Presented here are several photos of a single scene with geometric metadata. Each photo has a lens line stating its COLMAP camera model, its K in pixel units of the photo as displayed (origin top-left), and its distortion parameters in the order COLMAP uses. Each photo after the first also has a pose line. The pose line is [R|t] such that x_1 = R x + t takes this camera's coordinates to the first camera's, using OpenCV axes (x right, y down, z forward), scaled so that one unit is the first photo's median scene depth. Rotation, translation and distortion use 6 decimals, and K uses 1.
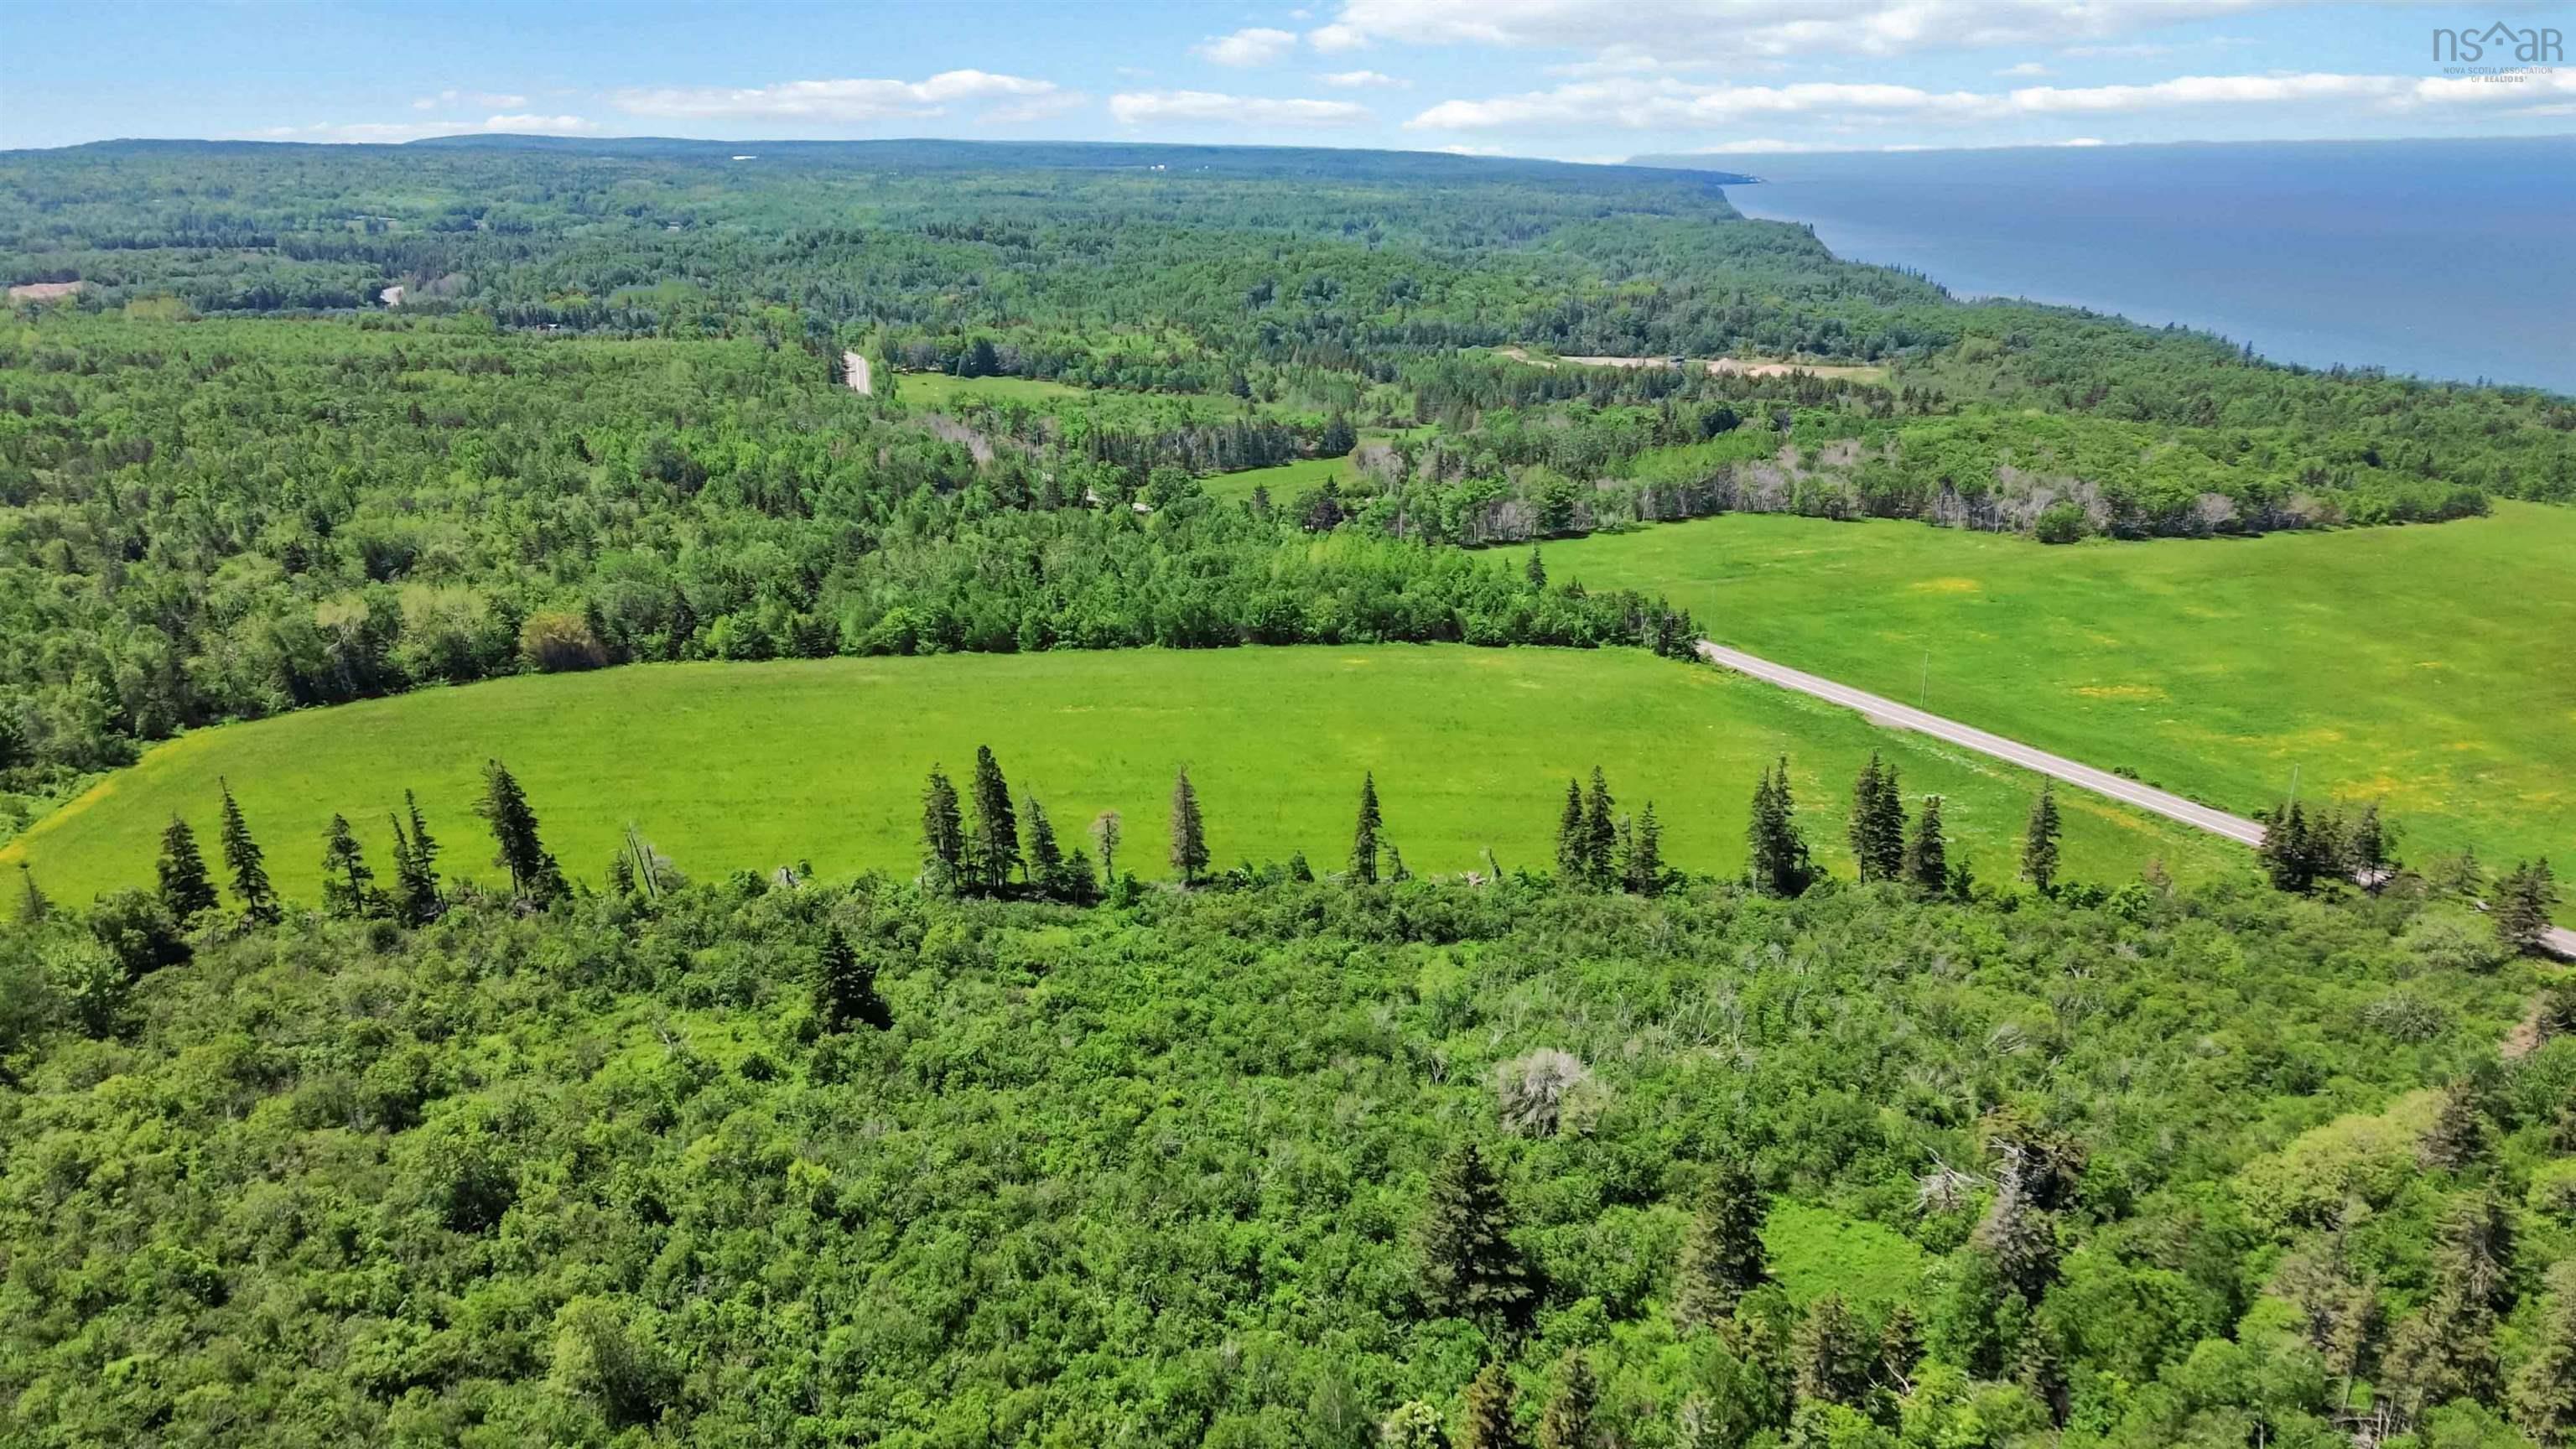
lens RADIAL K [[1810.8, 0, 1292.0], [0, 1810.8, 729.3], [0, 0, 1]] dist [0.084663, -0.087346]
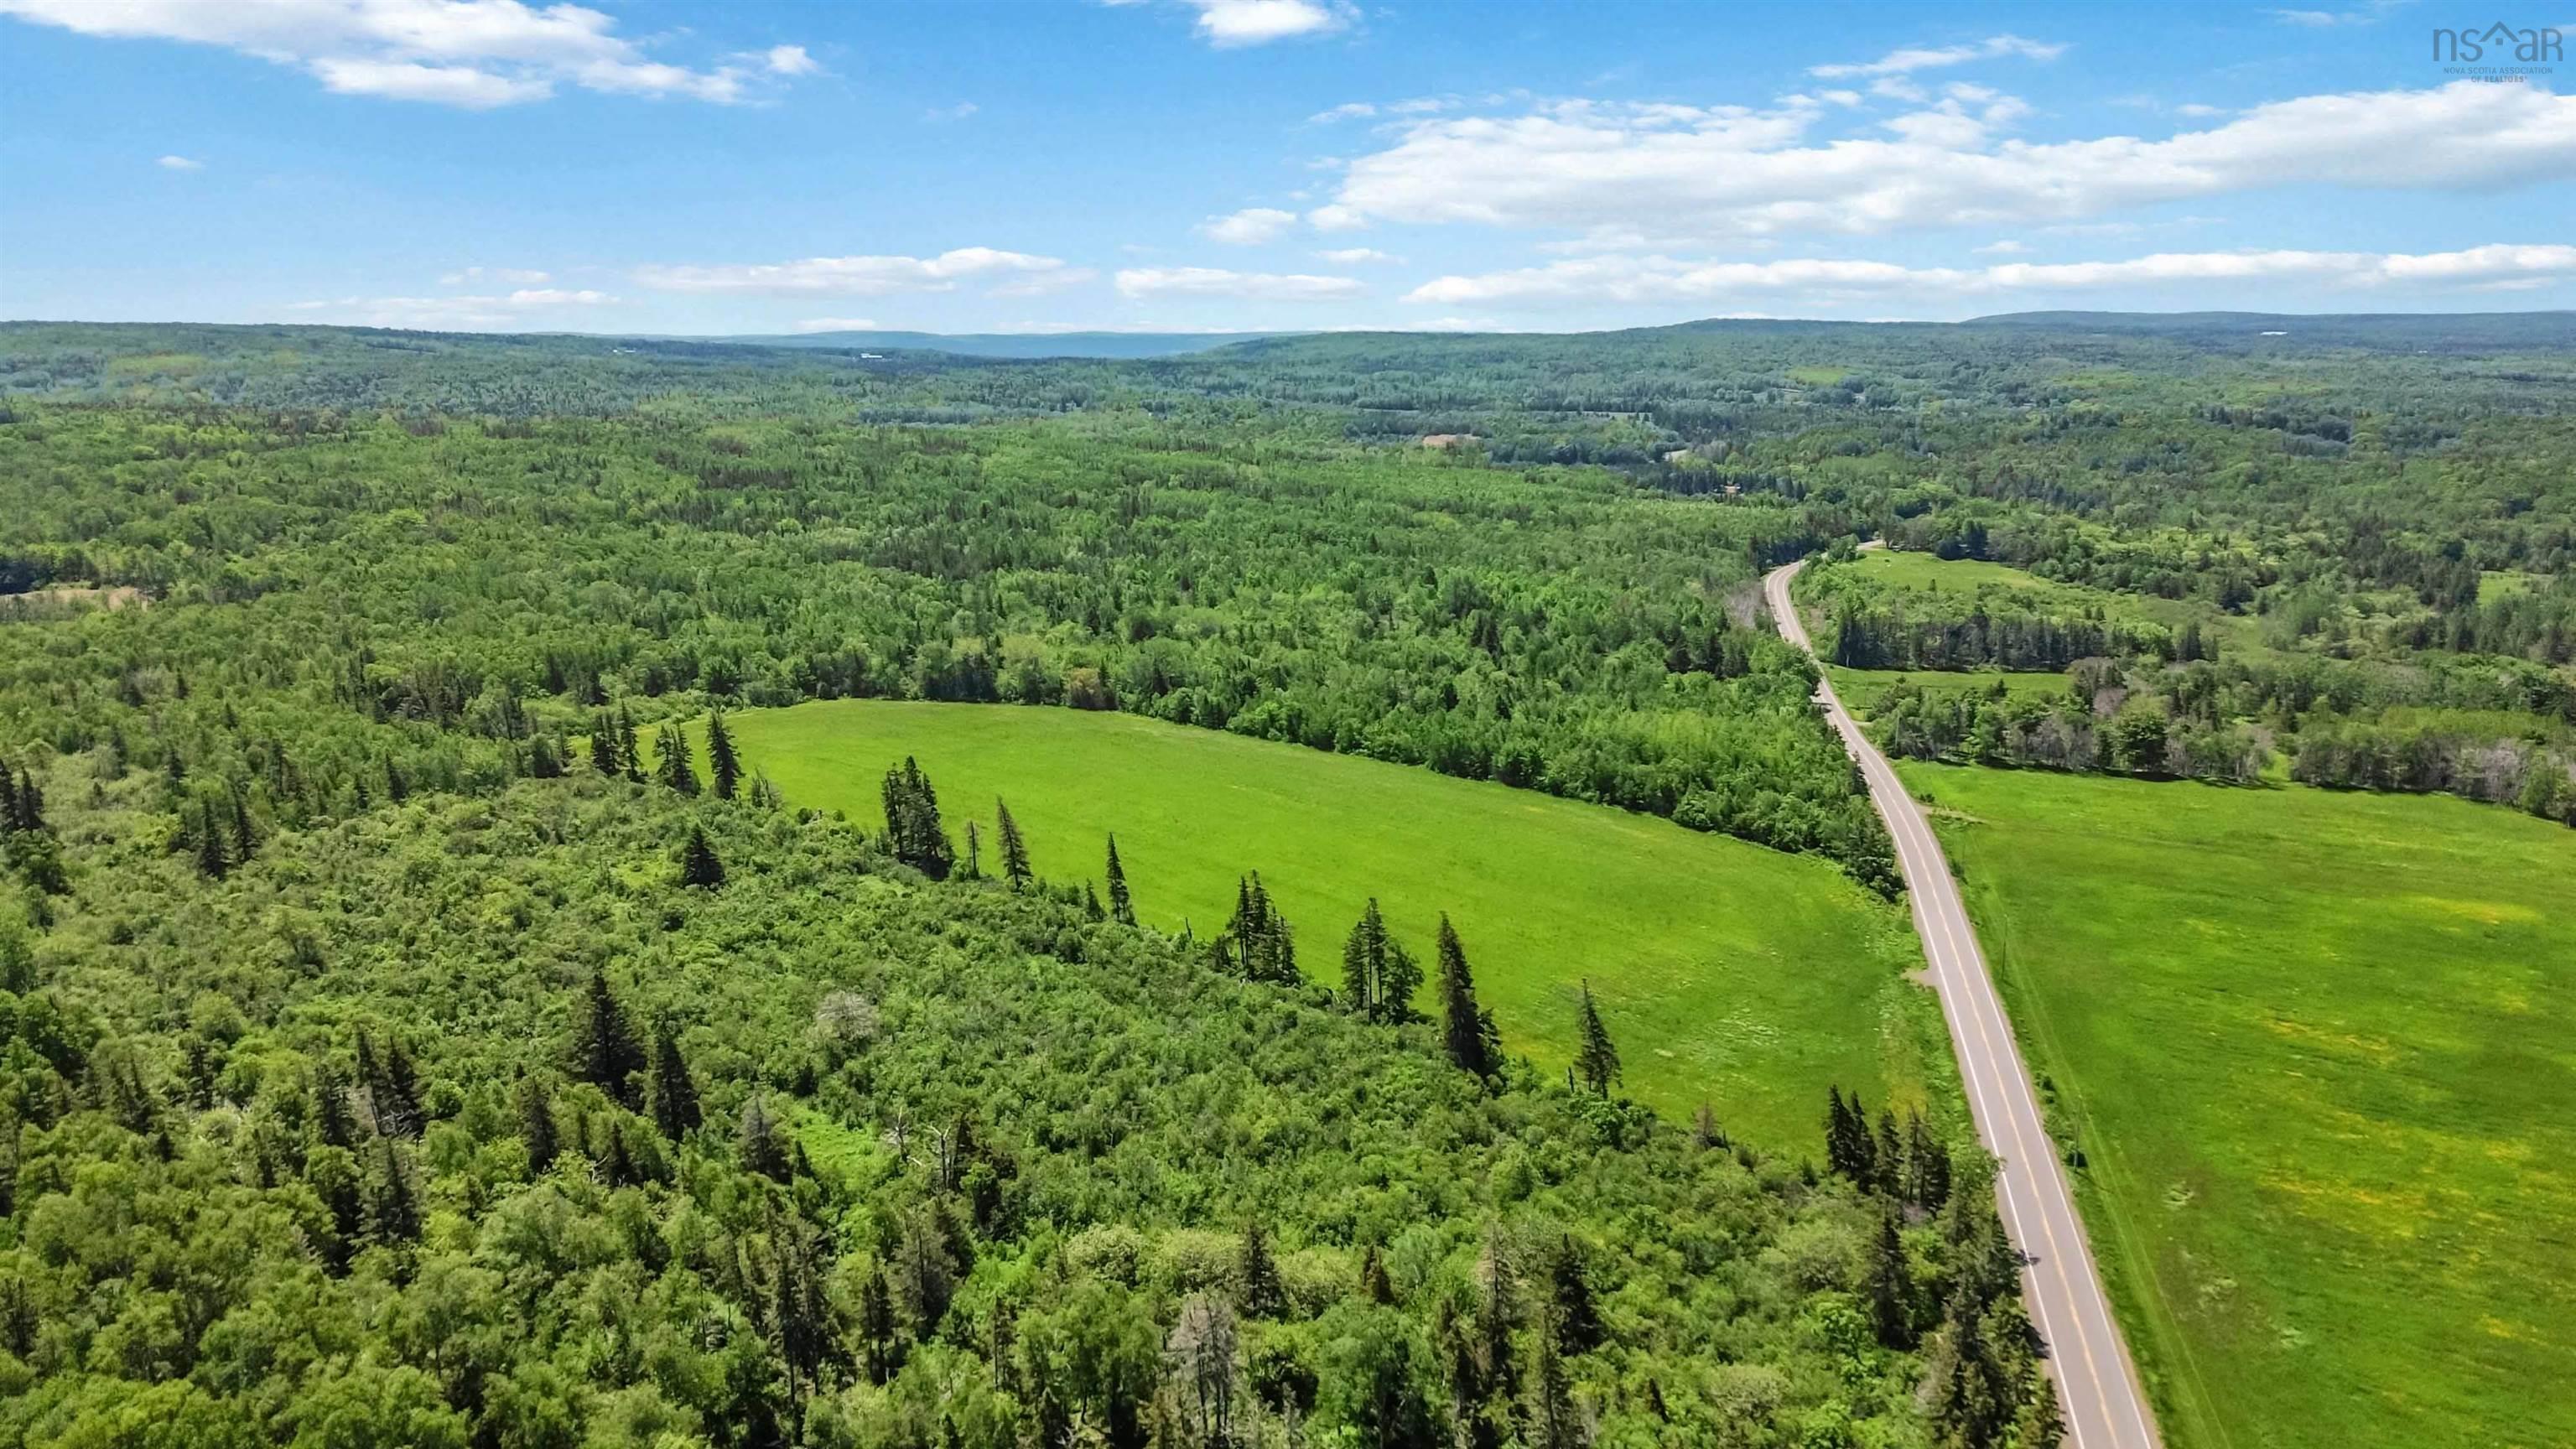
lens RADIAL K [[1810.8, 0, 1292.0], [0, 1810.8, 729.3], [0, 0, 1]] dist [0.084663, -0.087346]
pose [[0.699726, 0.161337, -0.695955, 0.668574], [-0.222083, 0.975024, 0.002745, -0.053288], [0.679016, 0.152639, 0.718080, 0.088405]]
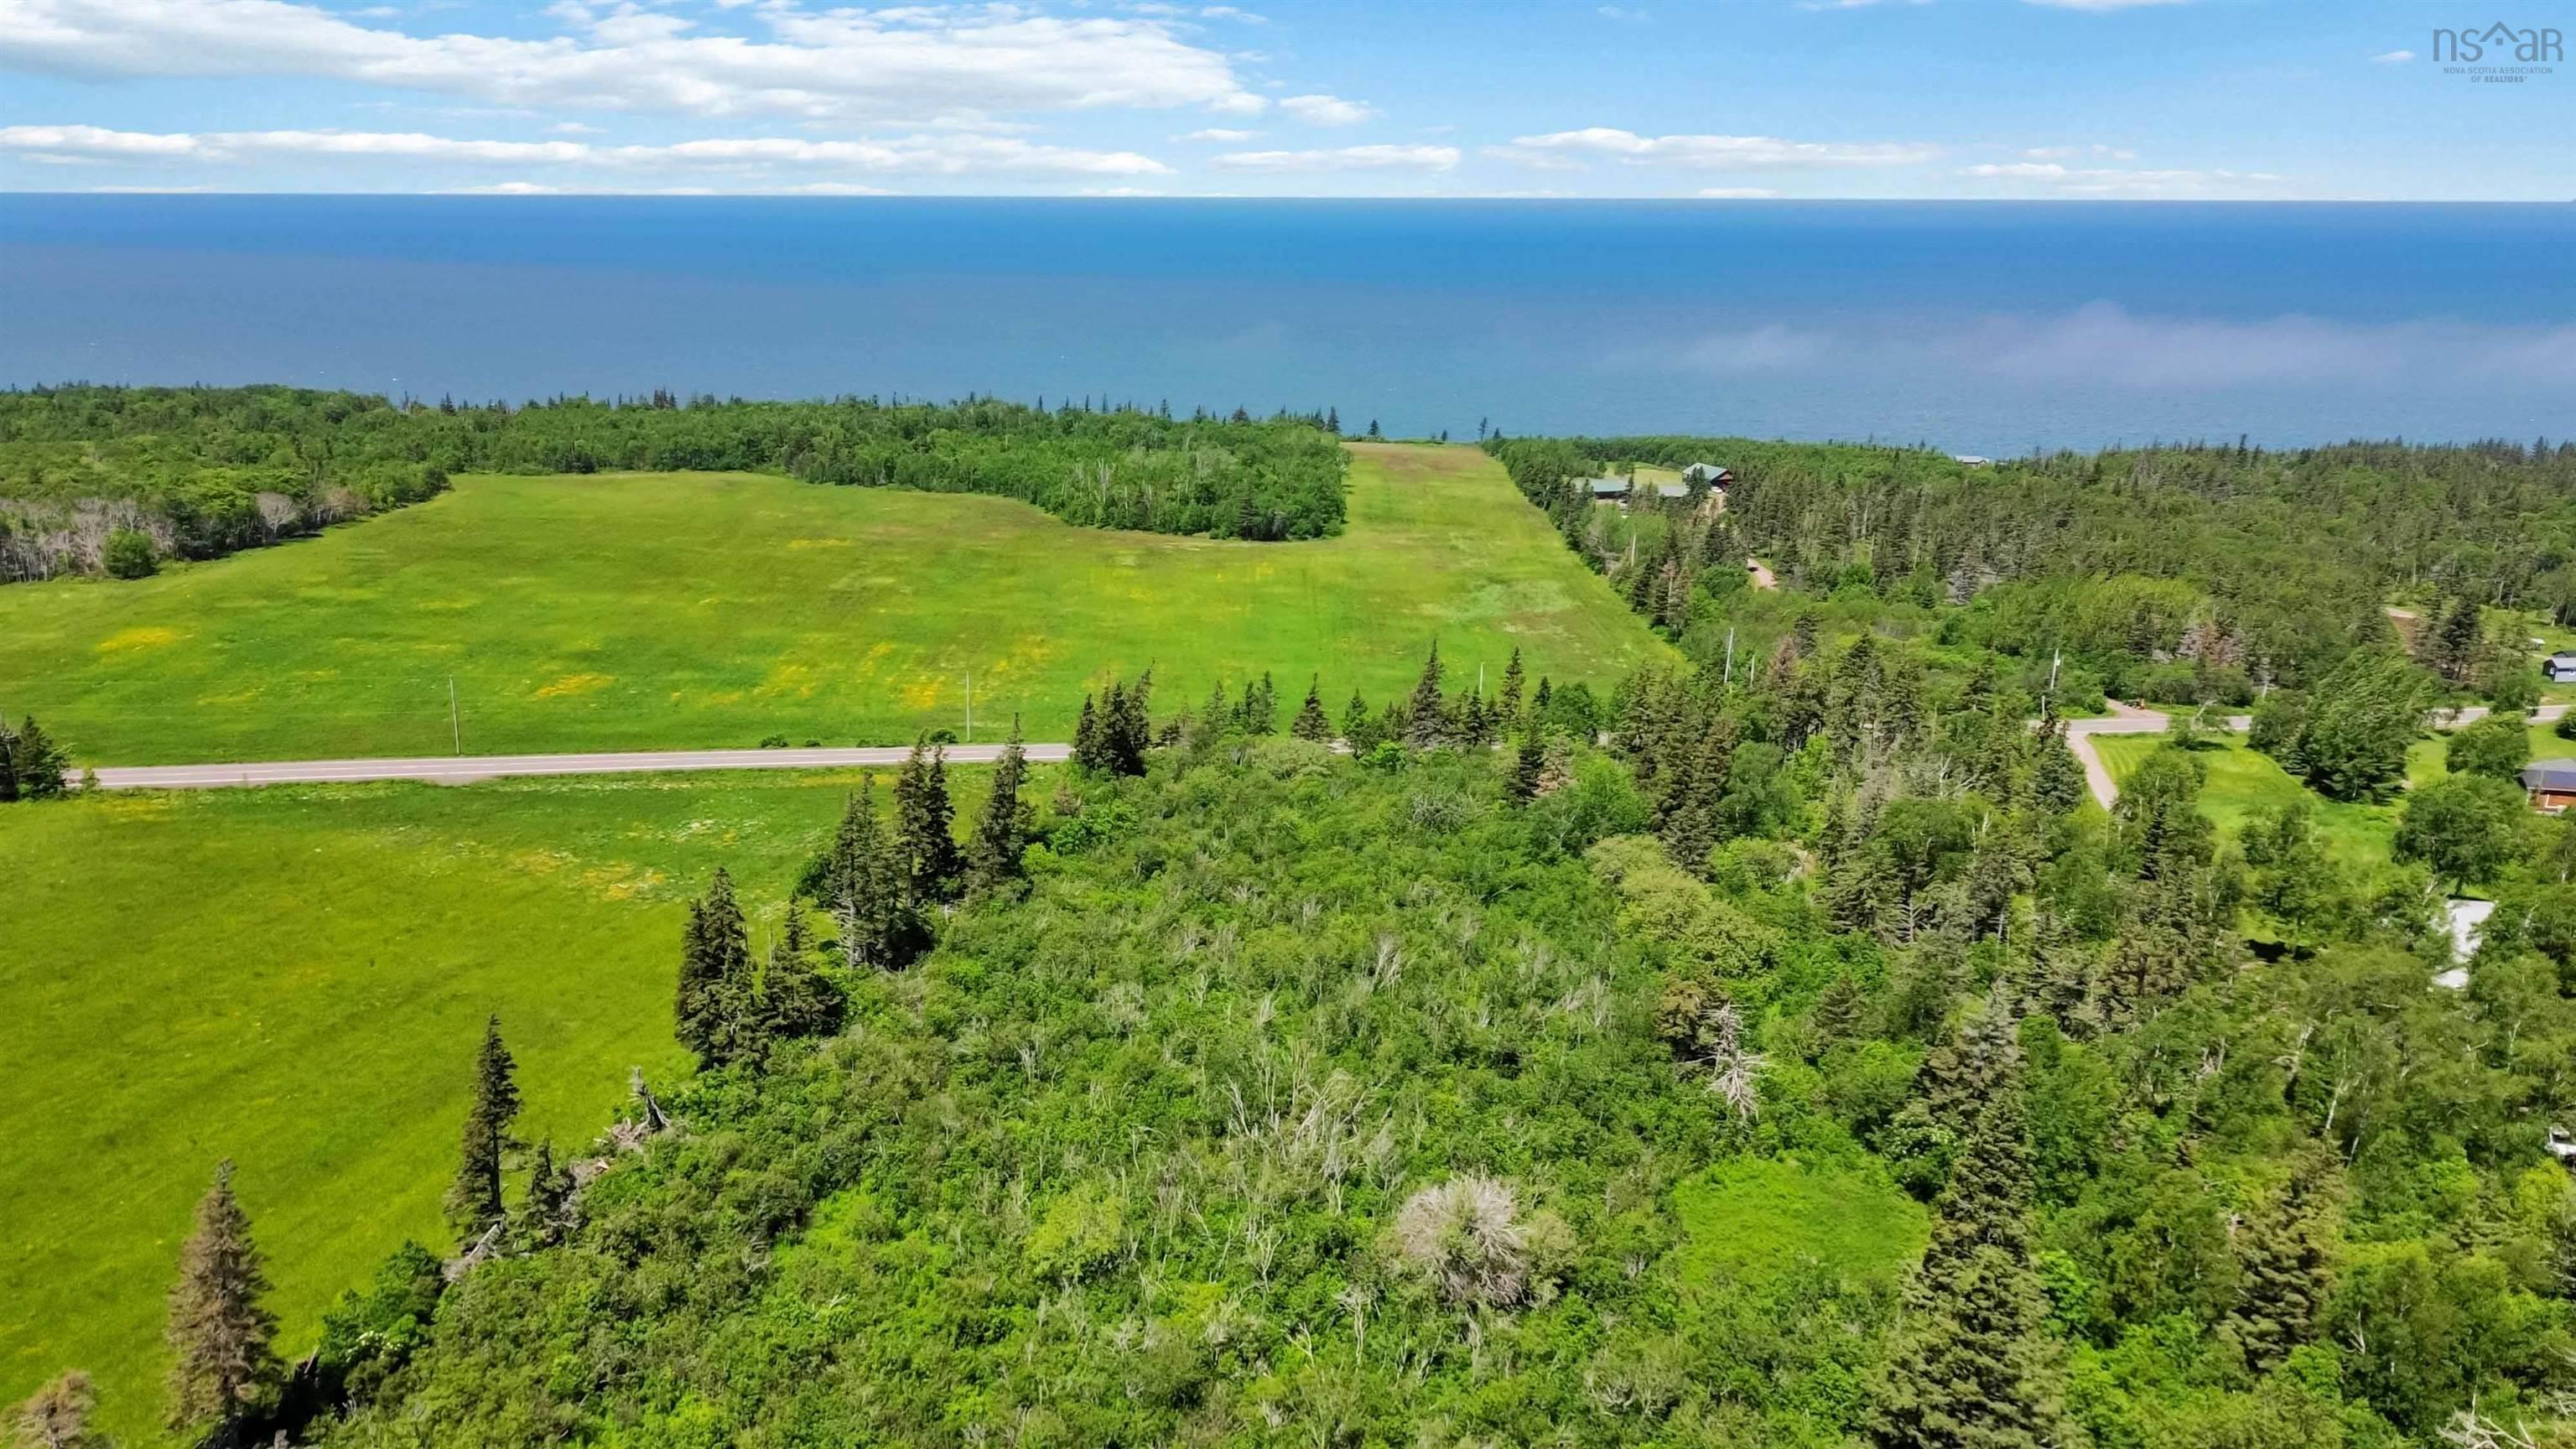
lens RADIAL K [[1810.8, 0, 1292.0], [0, 1810.8, 729.3], [0, 0, 1]] dist [0.084663, -0.087346]
pose [[0.331109, -0.250296, 0.909790, -0.207192], [0.274079, 0.948119, 0.161092, -0.045862], [-0.902911, 0.196015, 0.382532, 0.384655]]
